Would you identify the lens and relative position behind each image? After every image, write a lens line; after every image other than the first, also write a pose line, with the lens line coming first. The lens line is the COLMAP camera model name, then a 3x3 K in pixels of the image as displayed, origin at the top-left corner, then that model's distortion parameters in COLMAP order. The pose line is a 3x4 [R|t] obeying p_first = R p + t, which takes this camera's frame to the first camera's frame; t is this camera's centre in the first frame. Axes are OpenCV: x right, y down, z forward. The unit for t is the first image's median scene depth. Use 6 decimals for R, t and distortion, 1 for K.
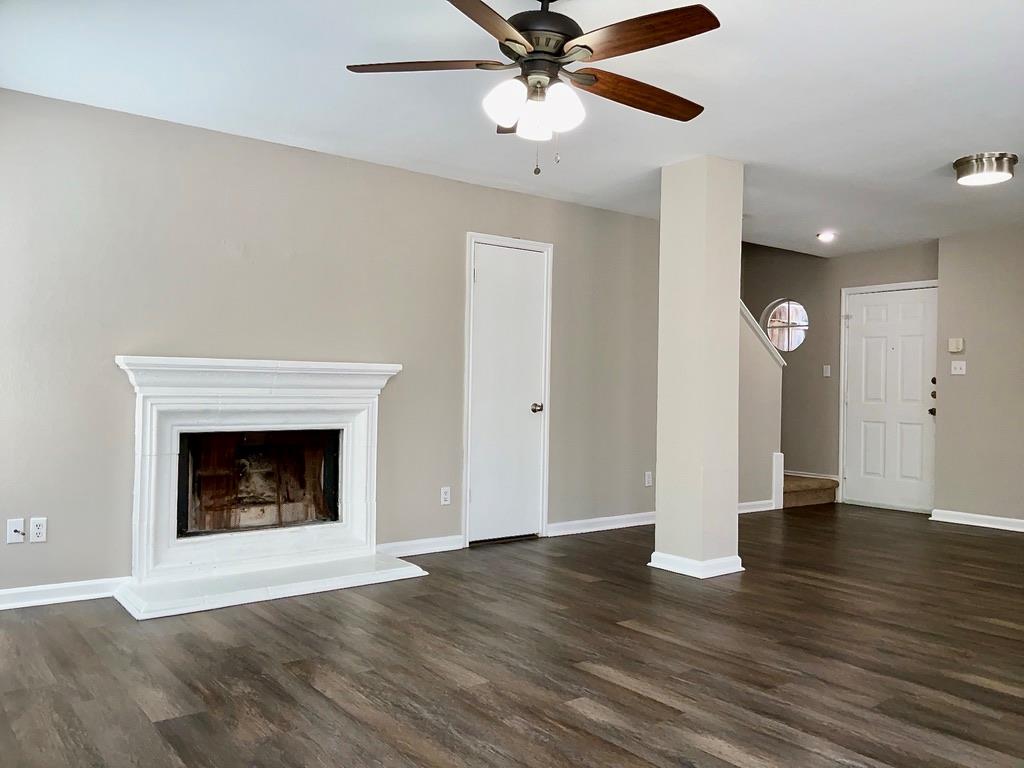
lens RADIAL K [[821.9, 0, 512.0], [0, 821.9, 384.0], [0, 0, 1]] dist [0.120768, -0.241923]
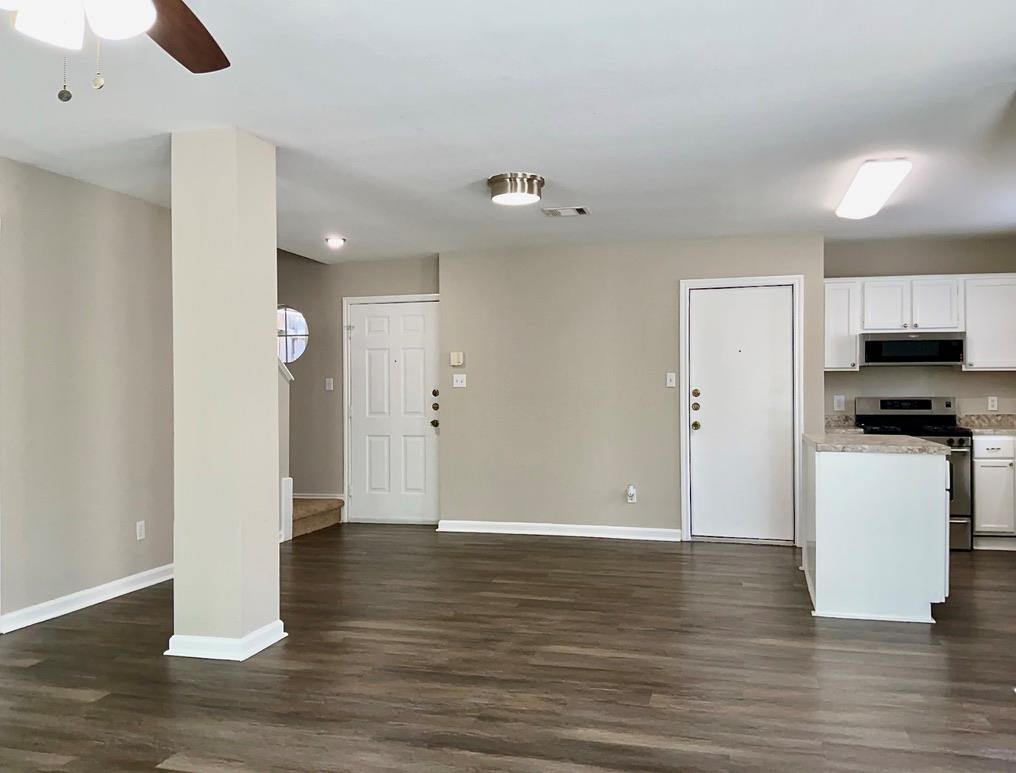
lens RADIAL K [[839.1, 0, 534.2], [0, 839.1, 387.8], [0, 0, 1]] dist [0.098338, -0.209554]
pose [[0.788179, -0.020979, 0.615089, -0.029905], [0.018516, 0.999775, 0.010373, -0.019714], [-0.615168, 0.003213, 0.788389, 0.124000]]
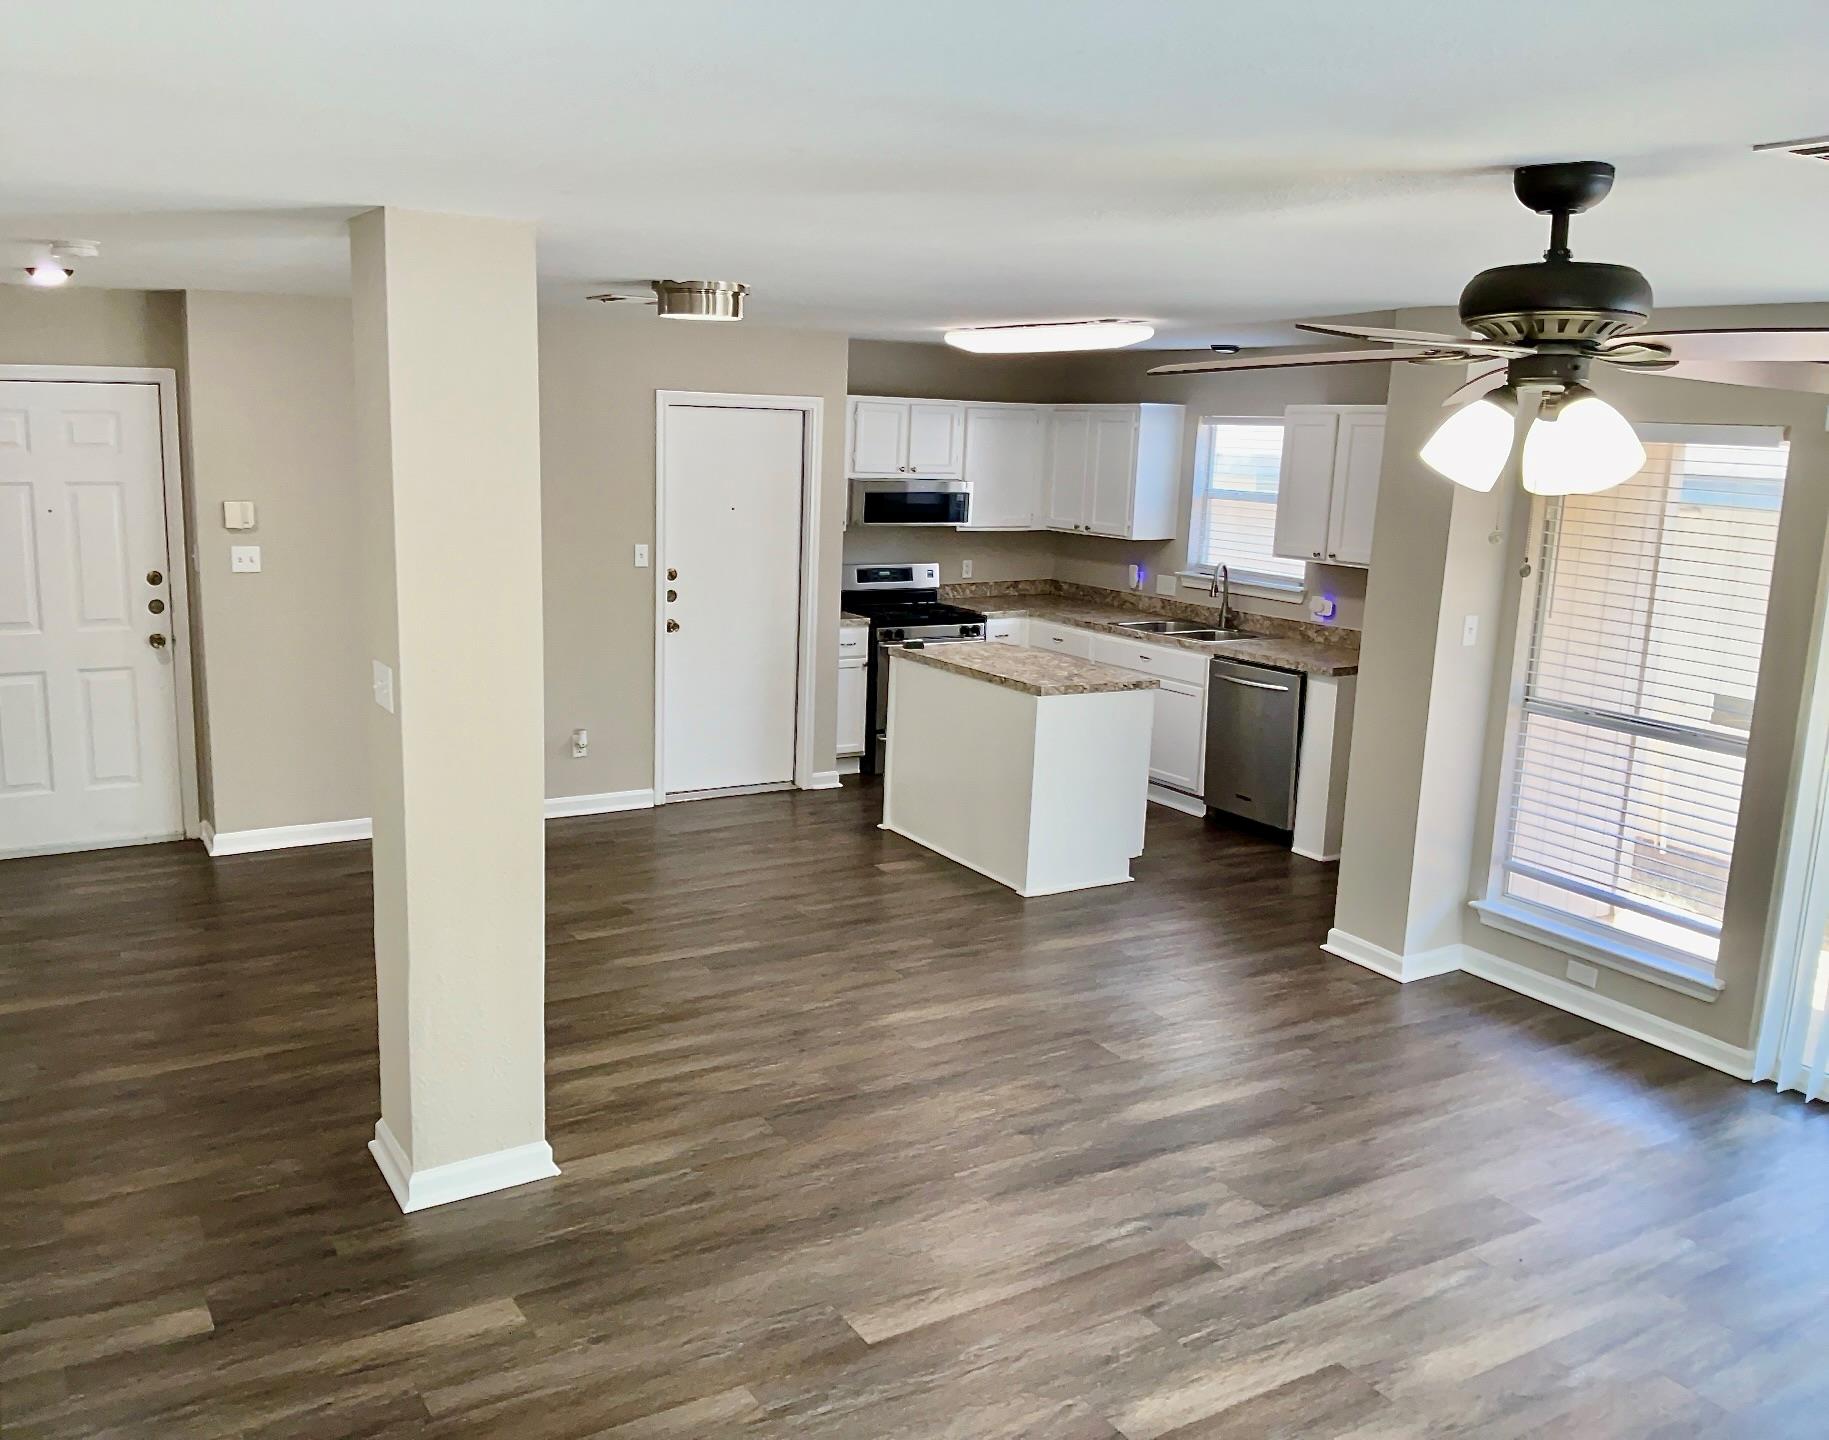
lens RADIAL K [[1502.6, 0, 914.5], [0, 1502.6, 720.0], [0, 0, 1]] dist [0.273208, -0.563353]
pose [[0.110866, -0.209345, 0.971537, -0.360416], [-0.035874, 0.976083, 0.214418, -0.140168], [-0.993188, -0.058625, 0.100705, 0.483948]]
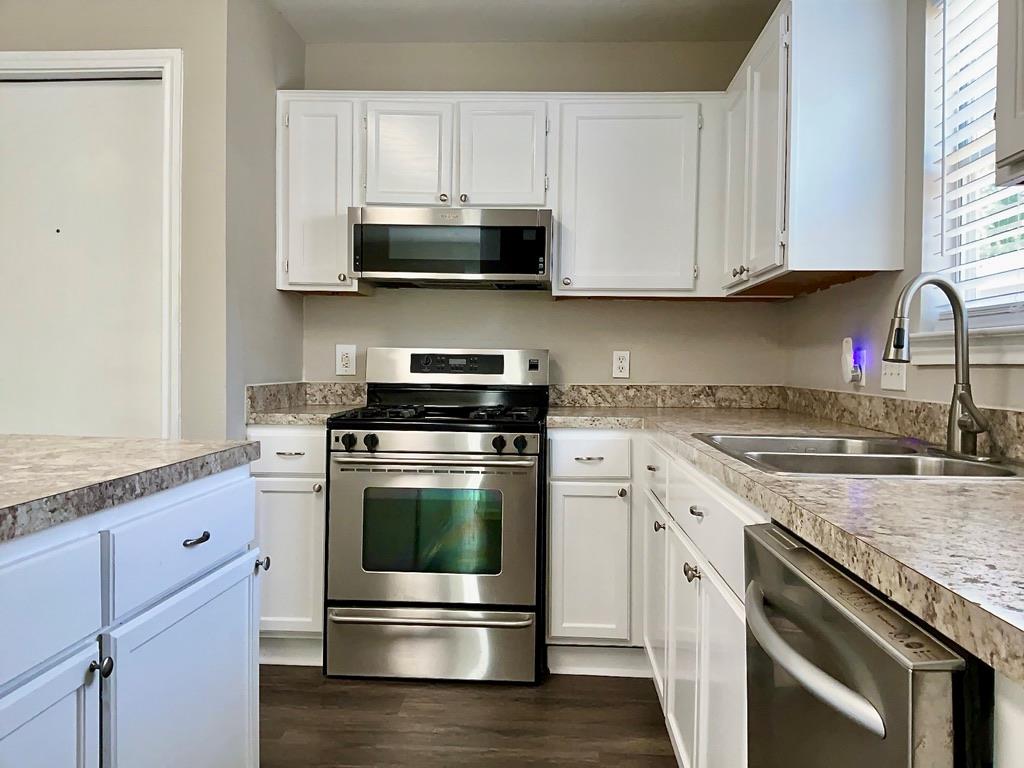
lens RADIAL K [[821.9, 0, 512.0], [0, 821.9, 384.0], [0, 0, 1]] dist [0.120768, -0.241923]
pose [[0.652391, -0.032658, 0.757179, 0.590225], [-0.003388, 0.998935, 0.046004, 0.008524], [-0.757875, -0.032578, 0.651586, 0.303056]]
